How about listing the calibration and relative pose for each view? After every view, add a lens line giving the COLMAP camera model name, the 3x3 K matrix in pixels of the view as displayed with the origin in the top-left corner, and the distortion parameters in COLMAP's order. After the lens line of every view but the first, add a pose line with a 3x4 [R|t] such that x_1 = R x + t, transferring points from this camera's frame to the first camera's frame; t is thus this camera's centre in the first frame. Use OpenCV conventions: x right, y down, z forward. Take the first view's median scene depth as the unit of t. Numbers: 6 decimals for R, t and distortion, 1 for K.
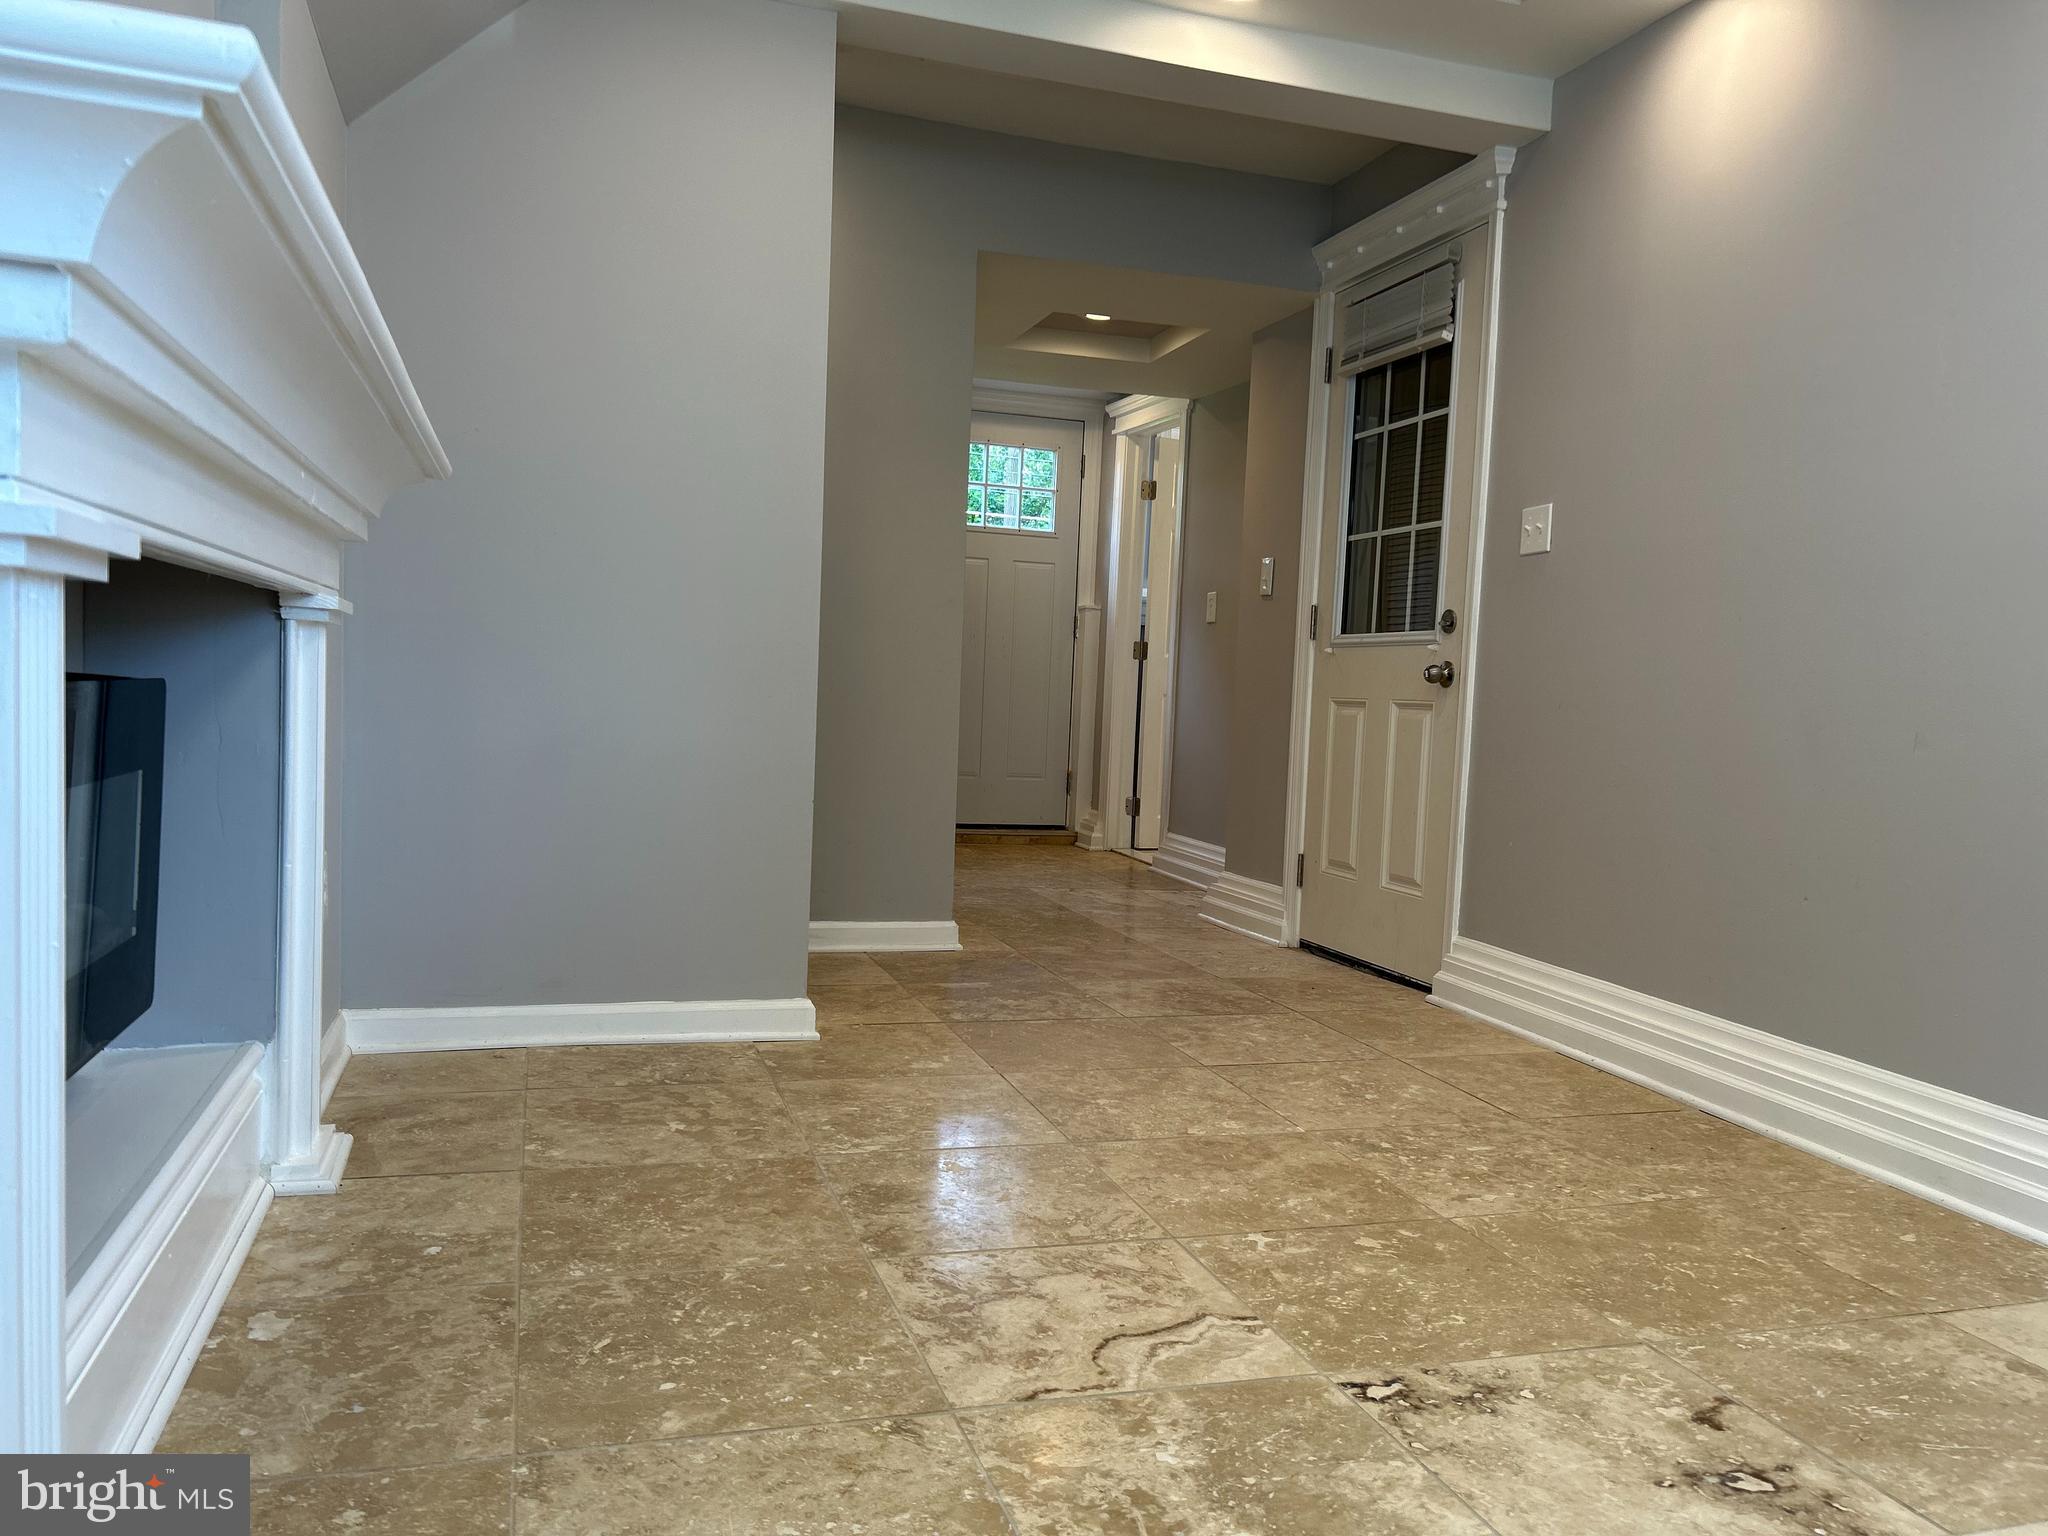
lens RADIAL K [[1551.2, 0, 1028.4], [0, 1551.2, 778.8], [0, 0, 1]] dist [0.052187, -0.055217]
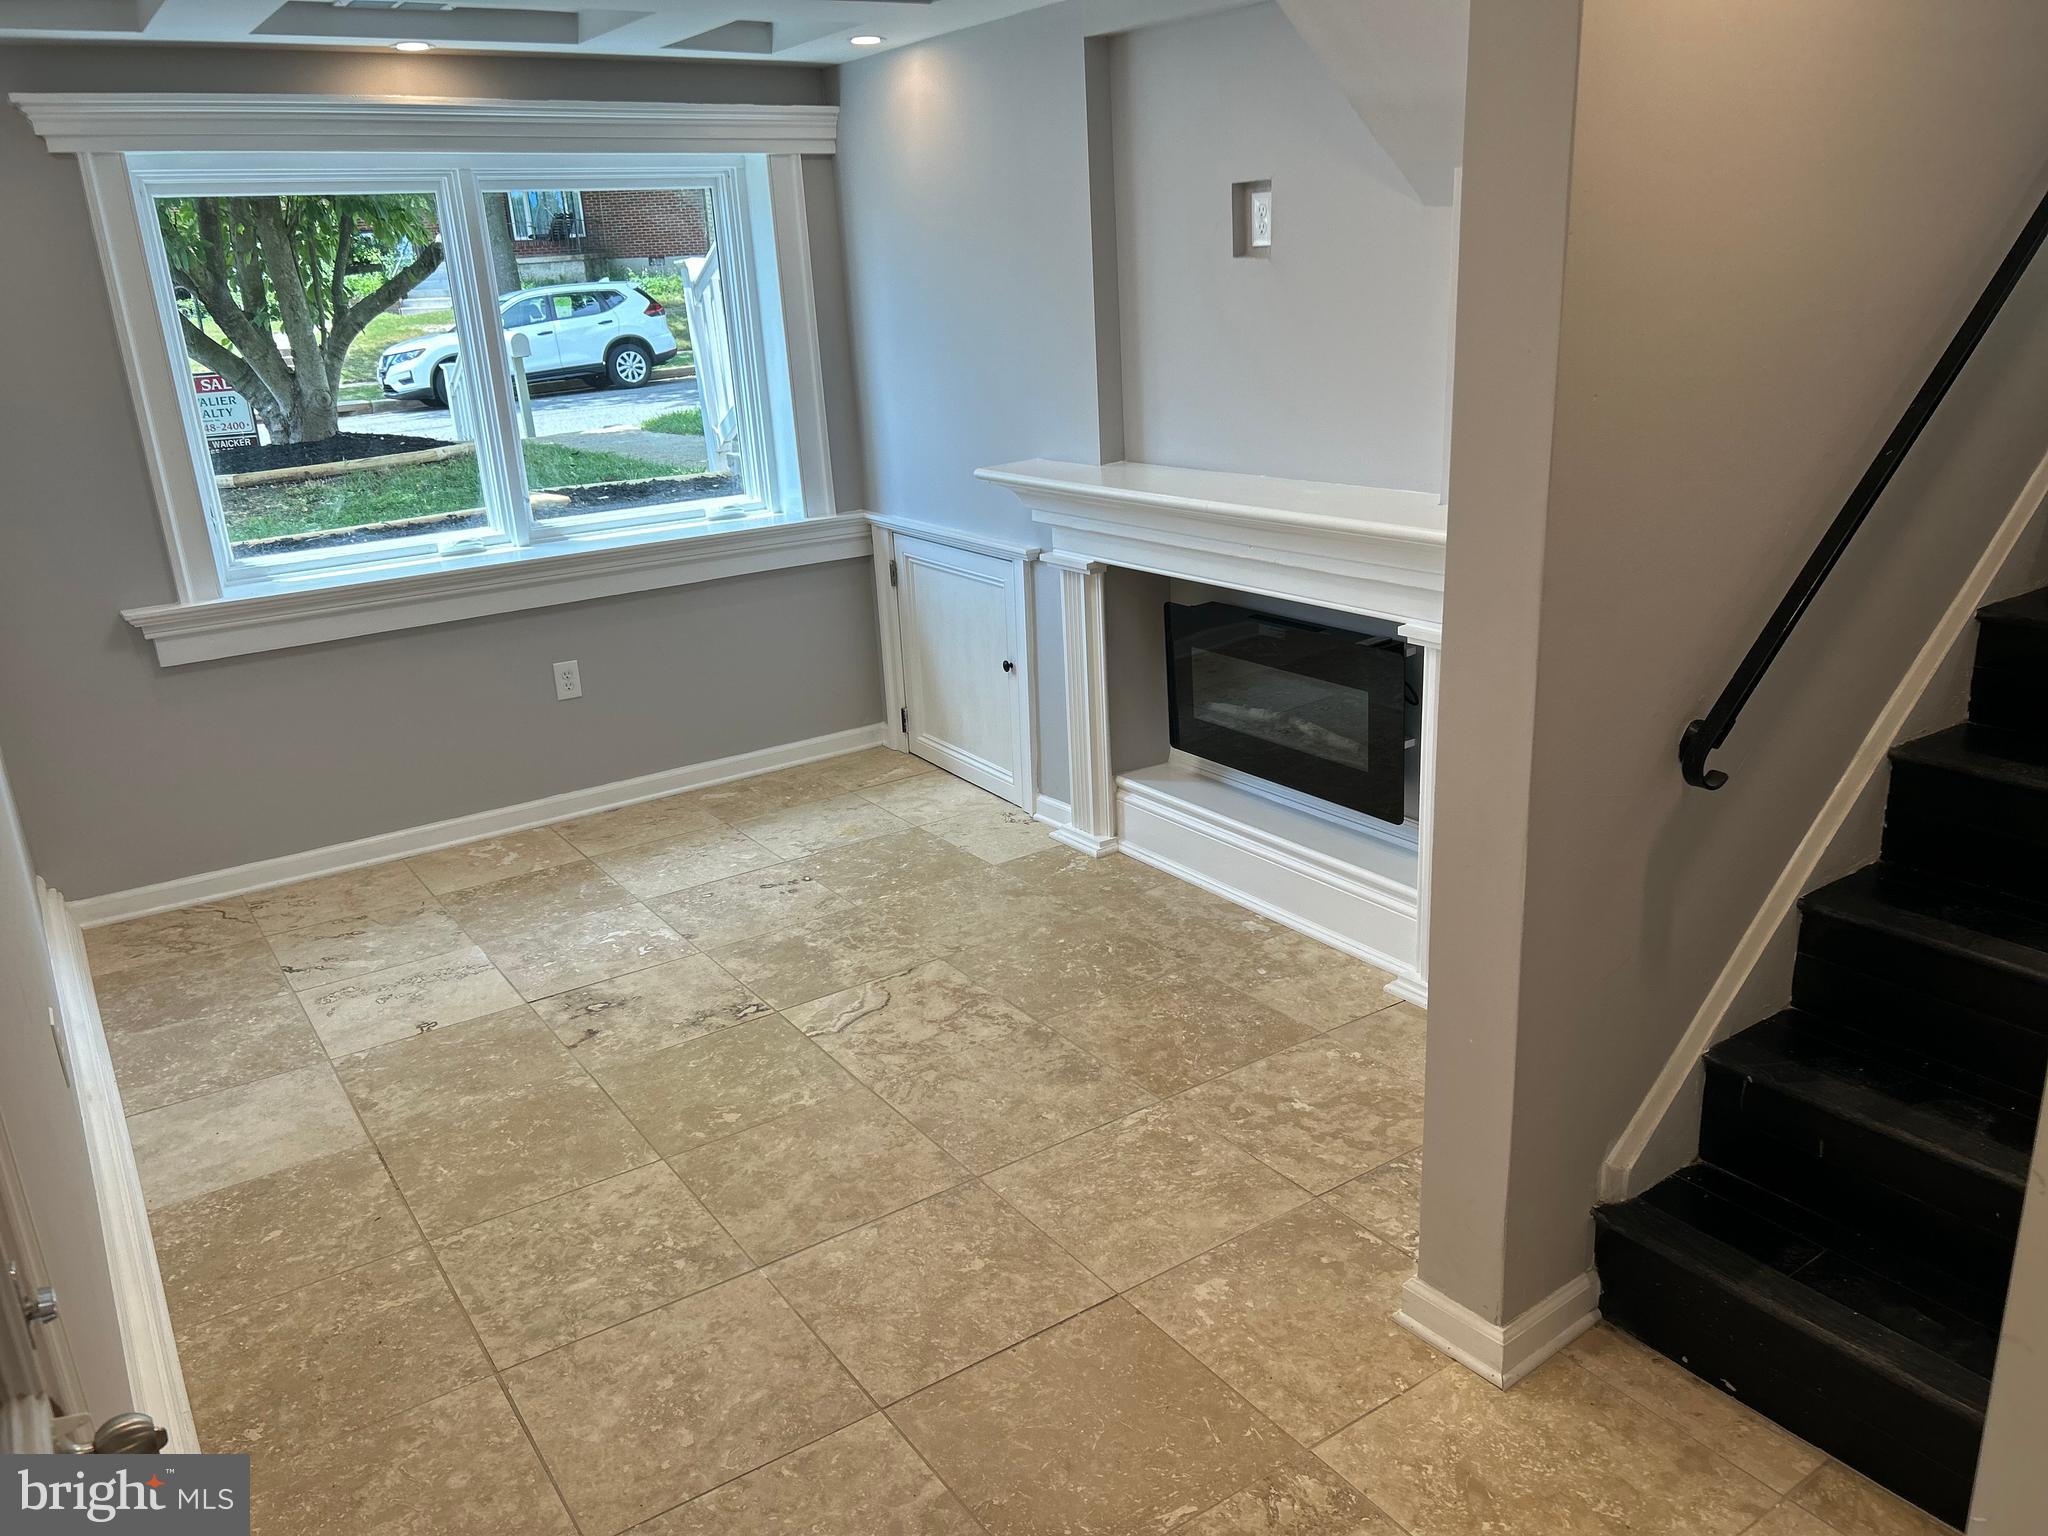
lens RADIAL K [[1551.2, 0, 1040.6], [0, 1551.2, 784.4], [0, 0, 1]] dist [0.052187, -0.055217]
pose [[-0.958503, 0.093738, -0.269230, 0.317272], [-0.010283, 0.932412, 0.361250, -0.526730], [0.284896, 0.349028, -0.892756, 2.361368]]
